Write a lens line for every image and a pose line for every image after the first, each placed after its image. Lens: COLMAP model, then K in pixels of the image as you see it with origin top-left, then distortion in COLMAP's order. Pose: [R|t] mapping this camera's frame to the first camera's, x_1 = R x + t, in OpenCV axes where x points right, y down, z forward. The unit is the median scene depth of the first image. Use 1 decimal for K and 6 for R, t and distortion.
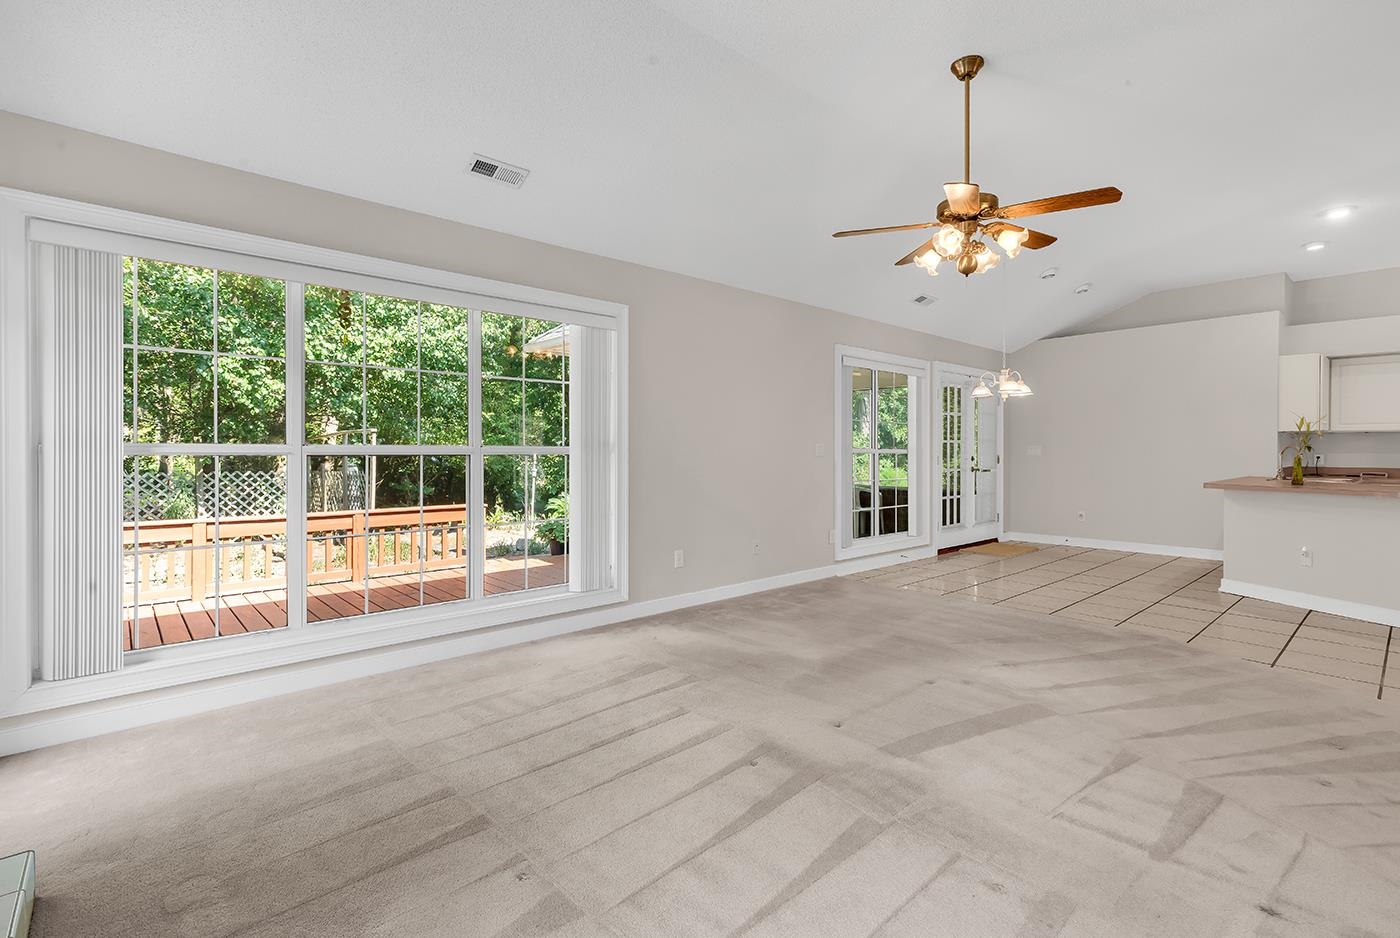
lens RADIAL K [[636.7, 0, 704.3], [0, 636.7, 451.0], [0, 0, 1]] dist [0.002673, -0.000631]
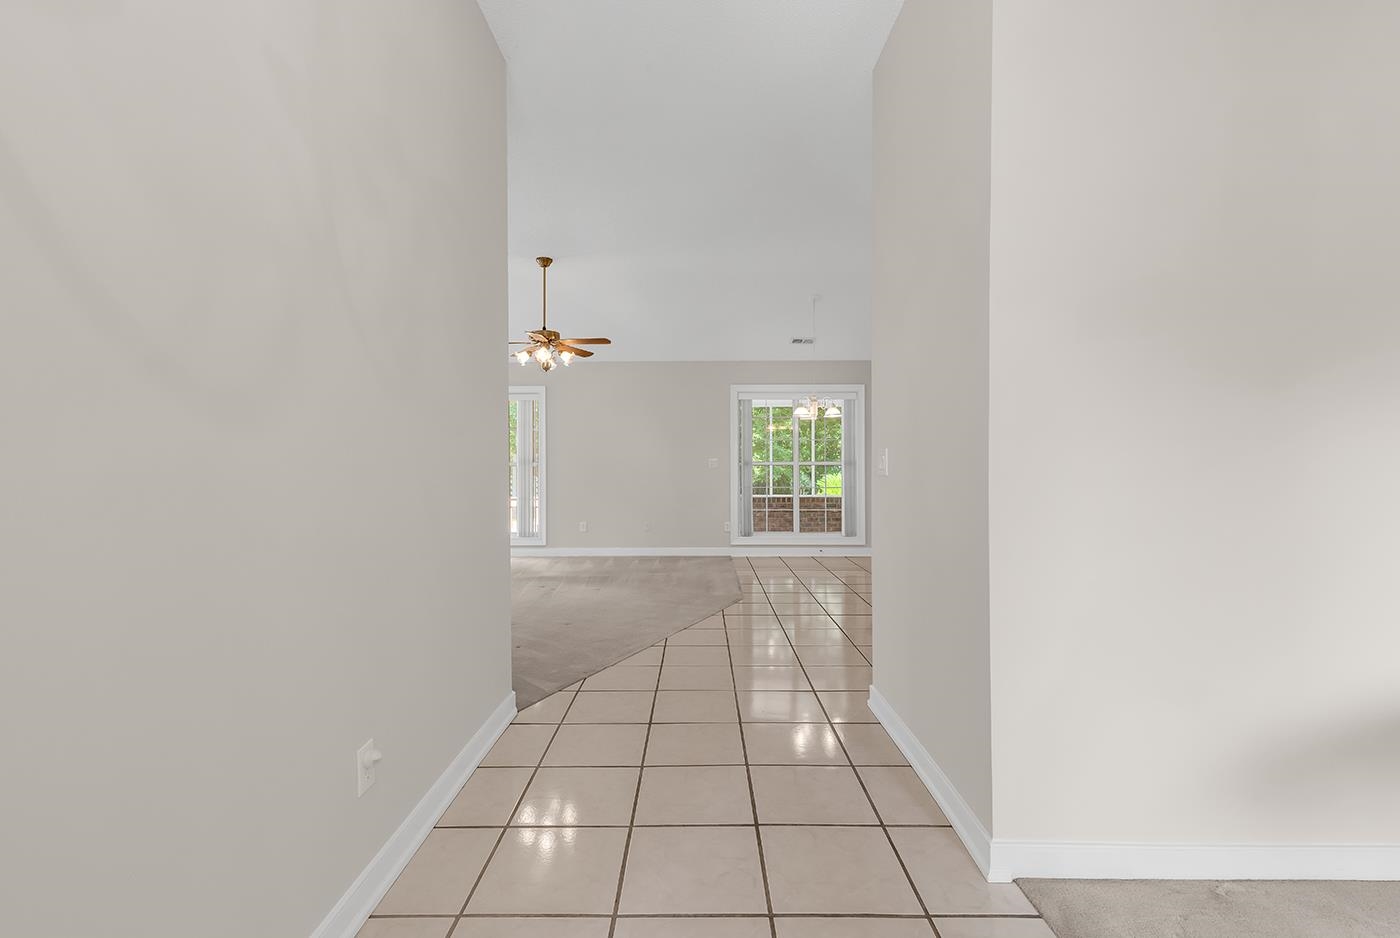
lens RADIAL K [[636.7, 0, 704.3], [0, 636.7, 451.0], [0, 0, 1]] dist [0.002673, -0.000631]
pose [[0.738030, 0.001664, -0.674766, 1.483309], [0.004545, 0.999962, 0.007436, -0.052401], [0.674753, -0.008555, 0.737994, -0.060080]]
